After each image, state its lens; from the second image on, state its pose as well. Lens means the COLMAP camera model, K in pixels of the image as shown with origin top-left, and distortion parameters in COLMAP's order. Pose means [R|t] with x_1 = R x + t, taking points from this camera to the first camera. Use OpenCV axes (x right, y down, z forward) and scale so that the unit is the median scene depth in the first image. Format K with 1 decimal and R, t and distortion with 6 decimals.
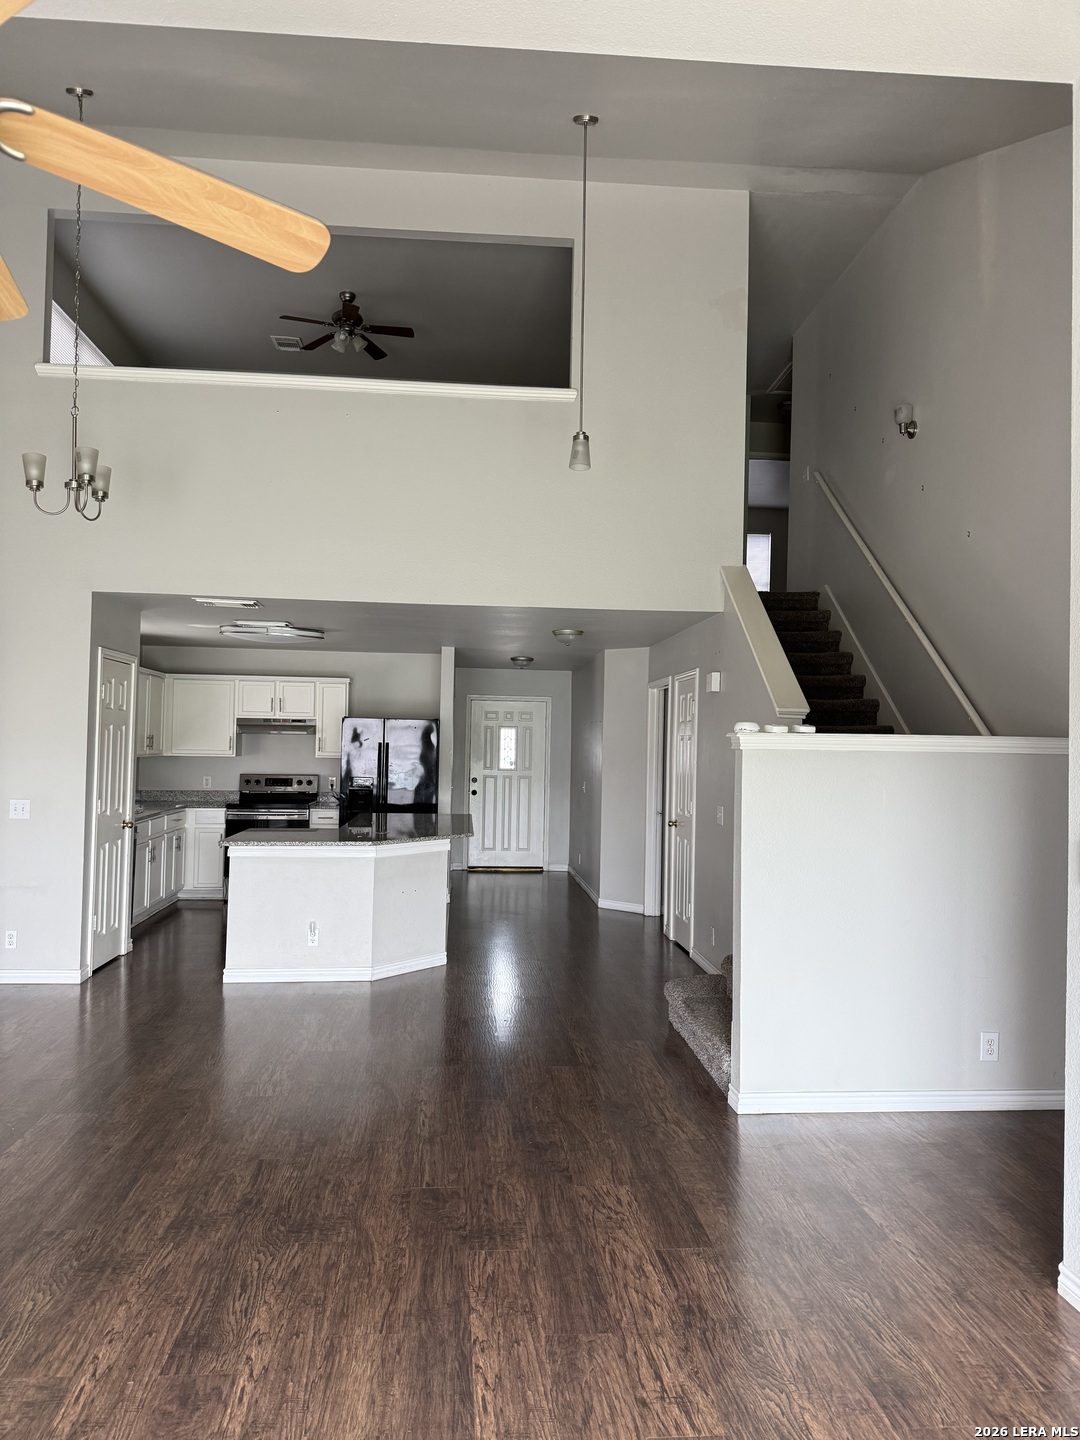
lens RADIAL K [[1016.8, 0, 540.0], [0, 1016.8, 720.0], [0, 0, 1]] dist [0.034499, -0.000627]
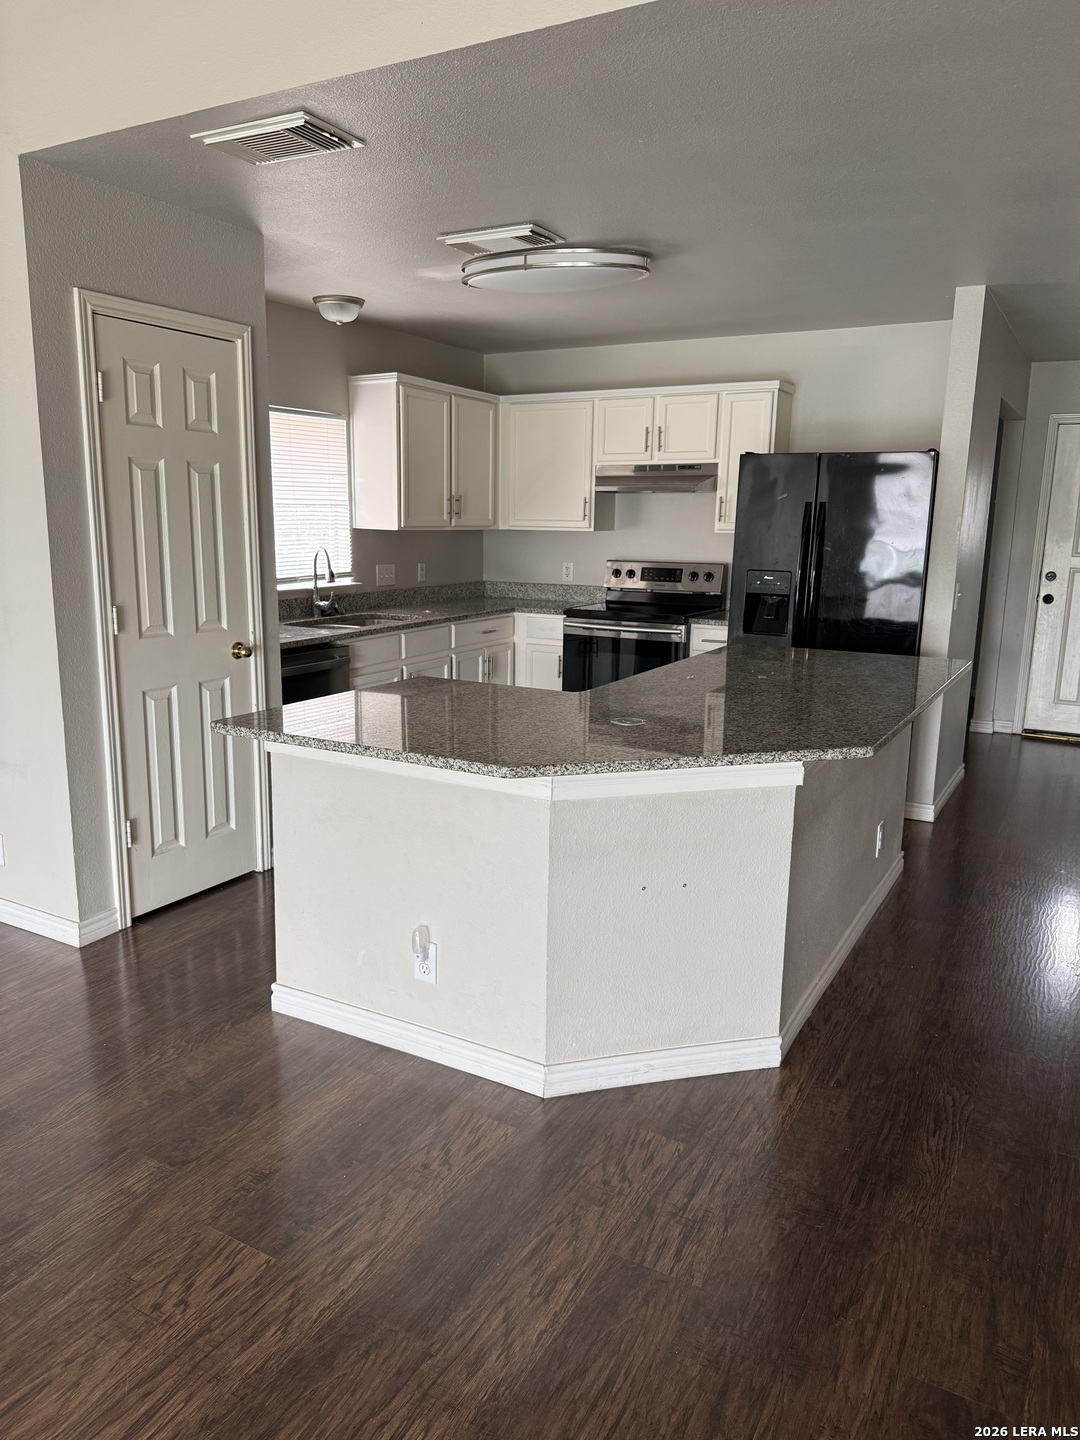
lens RADIAL K [[1016.8, 0, 540.0], [0, 1016.8, 720.0], [0, 0, 1]] dist [0.034499, -0.000627]
pose [[0.825906, 0.106041, -0.553746, 0.025875], [0.014497, 0.977835, 0.208874, 0.018752], [0.563621, -0.180538, 0.806063, 0.466358]]
